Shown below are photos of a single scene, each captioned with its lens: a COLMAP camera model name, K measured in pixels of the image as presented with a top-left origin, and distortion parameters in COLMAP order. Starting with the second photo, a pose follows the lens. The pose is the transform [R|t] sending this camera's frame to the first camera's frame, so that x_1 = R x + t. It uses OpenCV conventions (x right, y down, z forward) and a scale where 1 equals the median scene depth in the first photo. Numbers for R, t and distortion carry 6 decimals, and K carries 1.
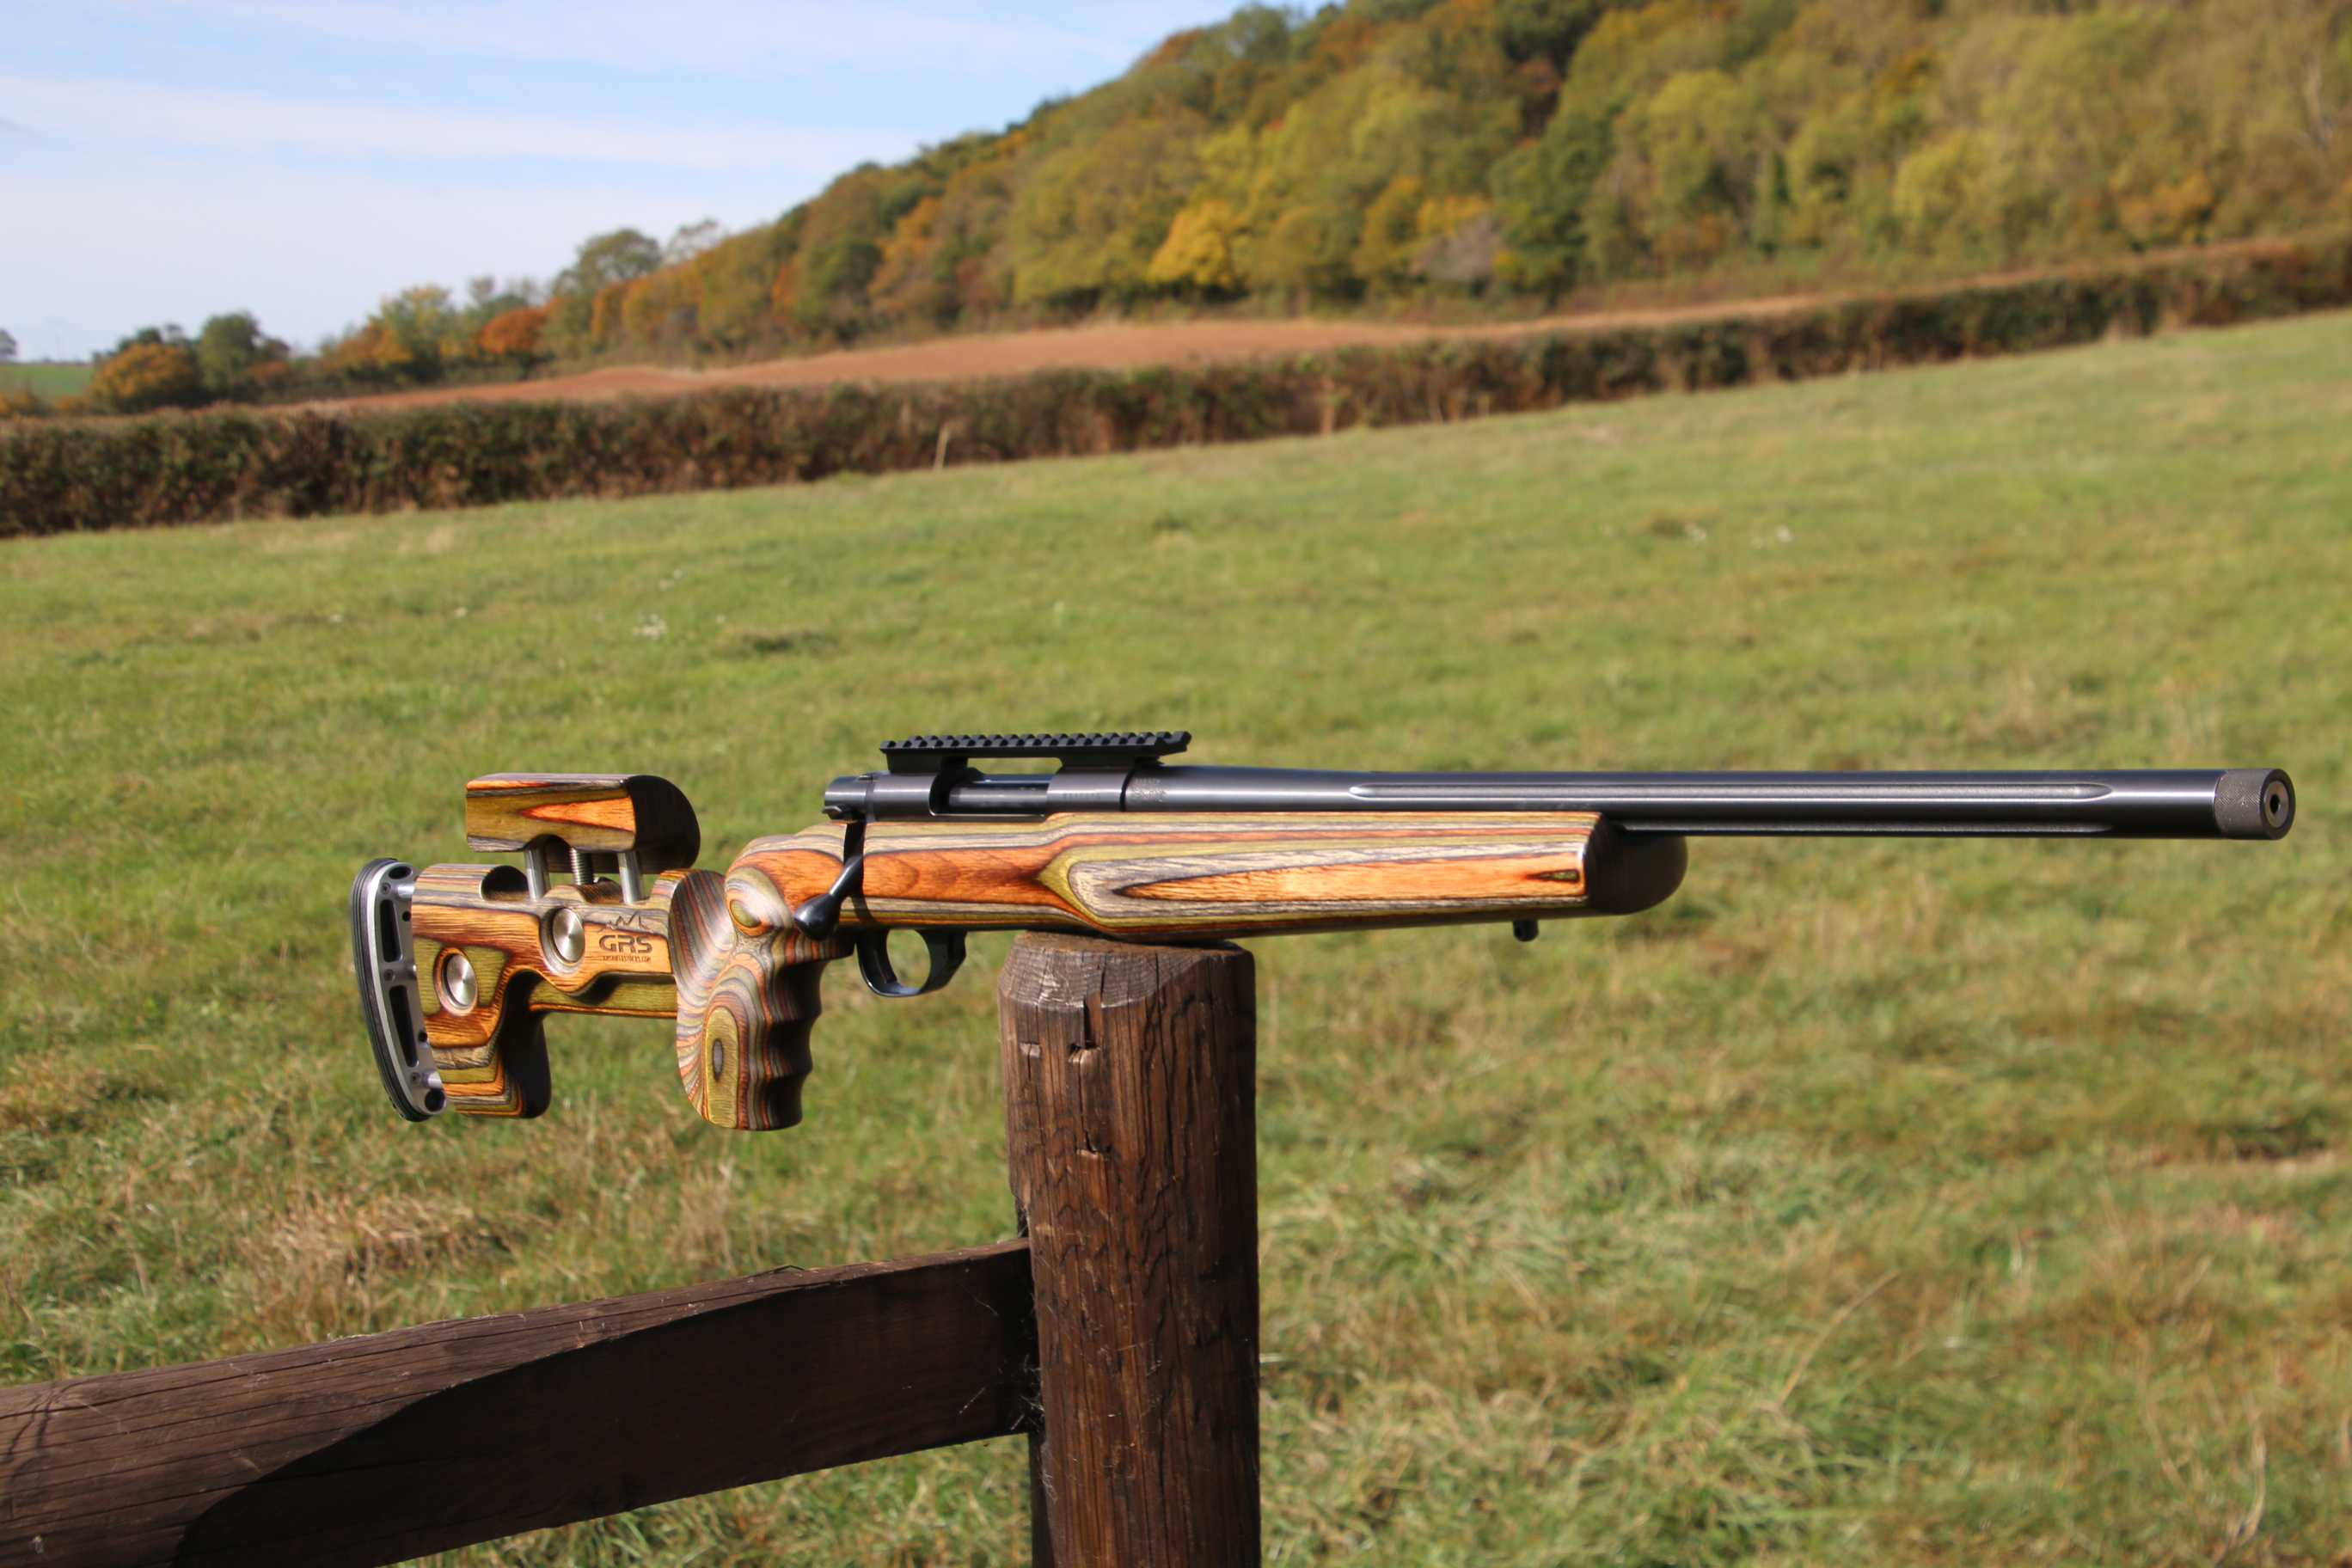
lens RADIAL K [[3847.7, 0, 1338.6], [0, 3847.7, 910.2], [0, 0, 1]] dist [0.158676, 1.020714]
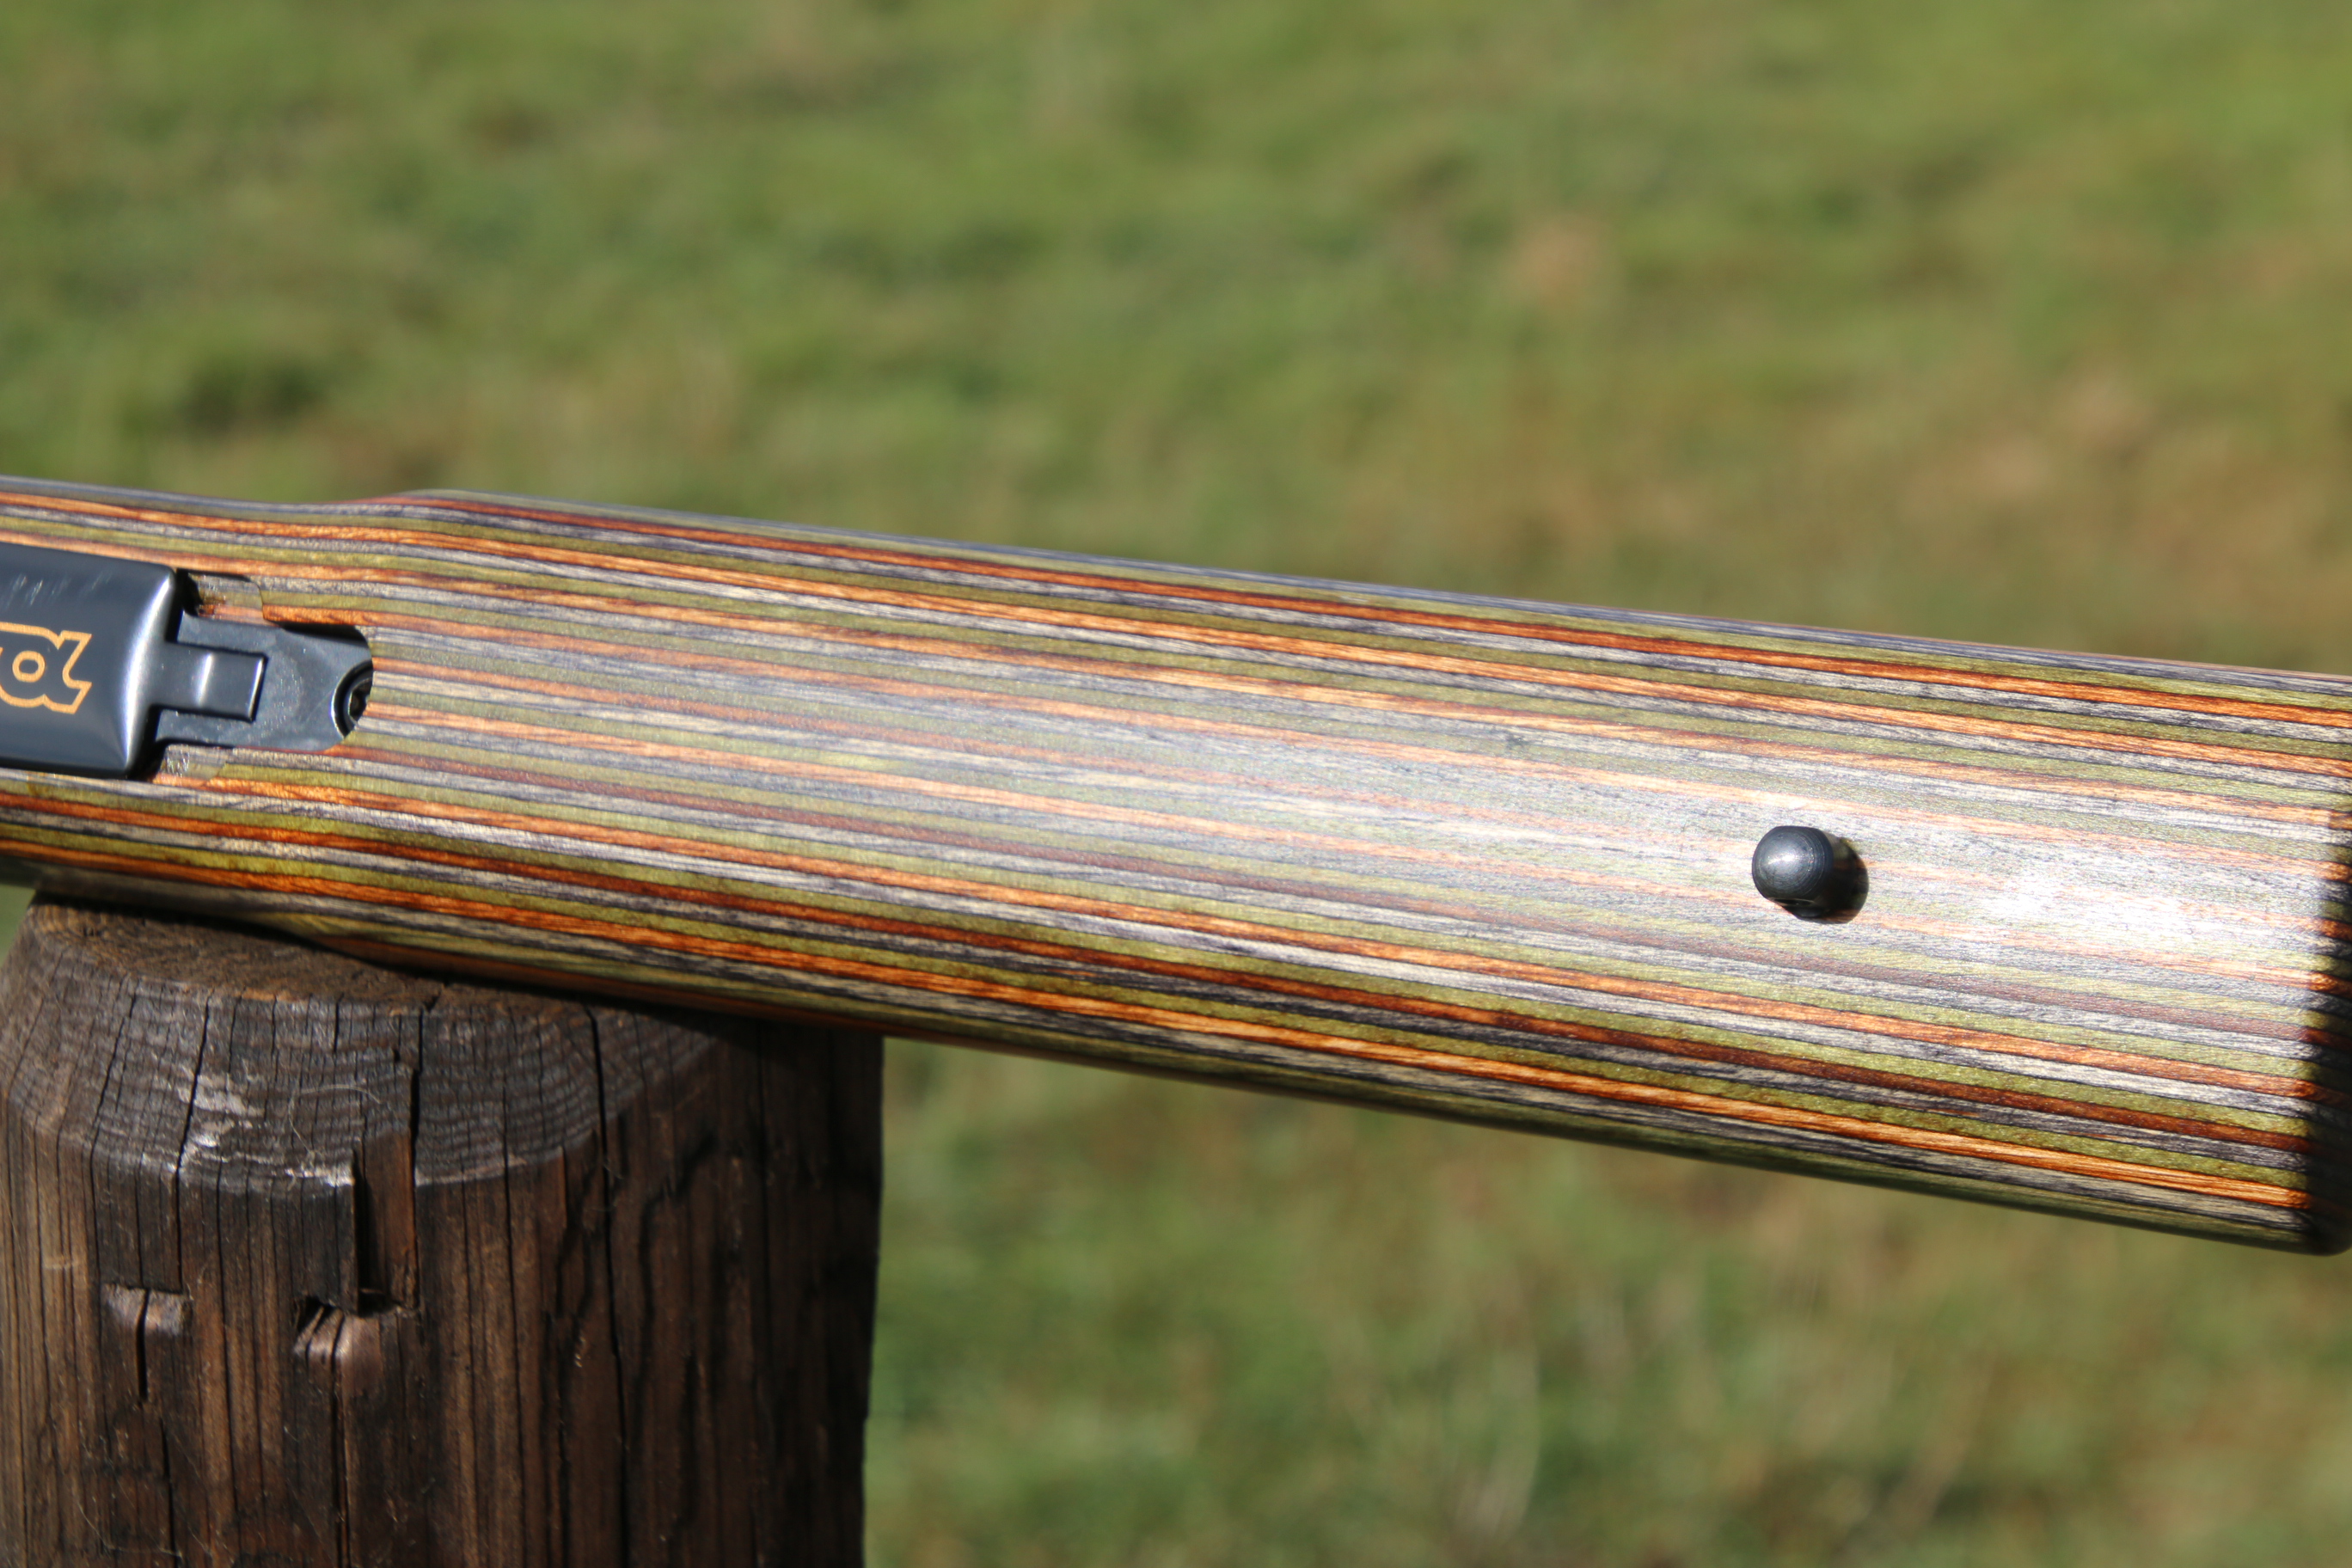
lens RADIAL K [[5650.1, 0, 1273.0], [0, 5650.1, 787.6], [0, 0, 1]] dist [0.255079, 1.425287]
pose [[0.951545, -0.021530, 0.306754, -0.110895], [-0.004476, 0.996471, 0.083824, -0.037672], [-0.307476, -0.081135, 0.948091, 0.435429]]
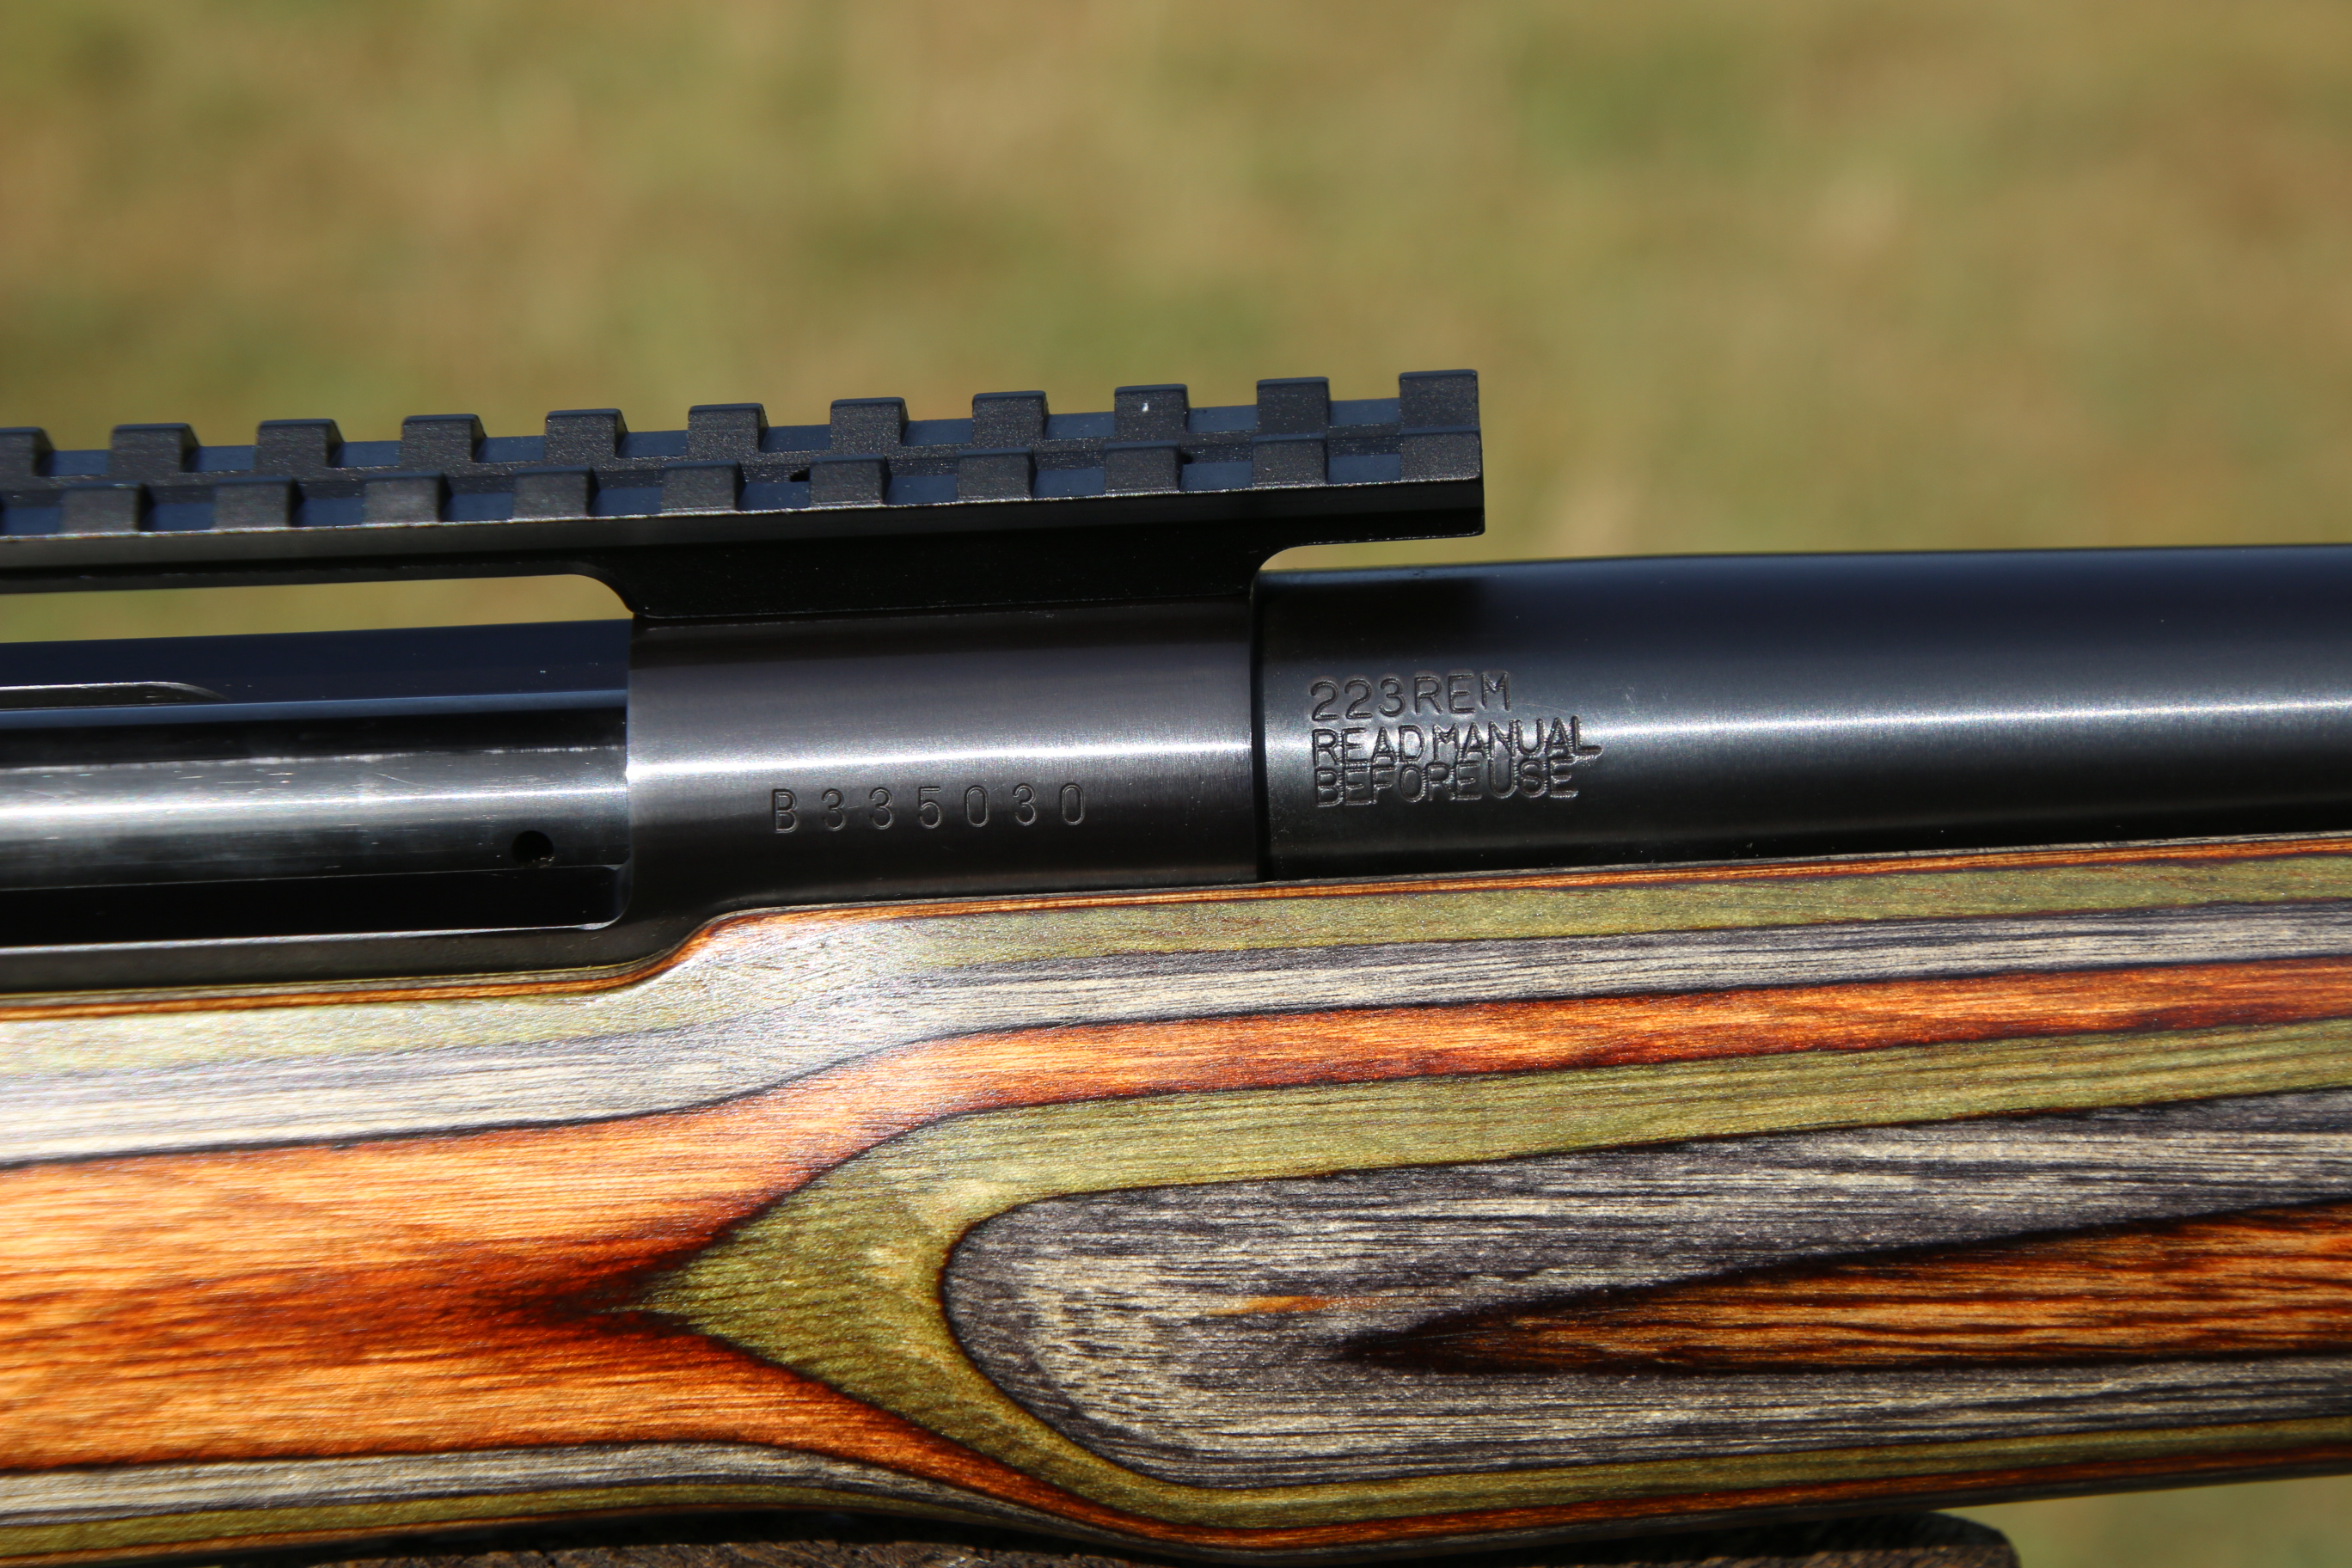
lens RADIAL K [[5650.1, 0, 1273.0], [0, 5650.1, 787.6], [0, 0, 1]] dist [0.255079, 1.425287]
pose [[0.748275, -0.158973, 0.644059, -0.180127], [0.069391, 0.984293, 0.162334, -0.058046], [-0.659749, -0.076779, 0.747553, 0.663438]]
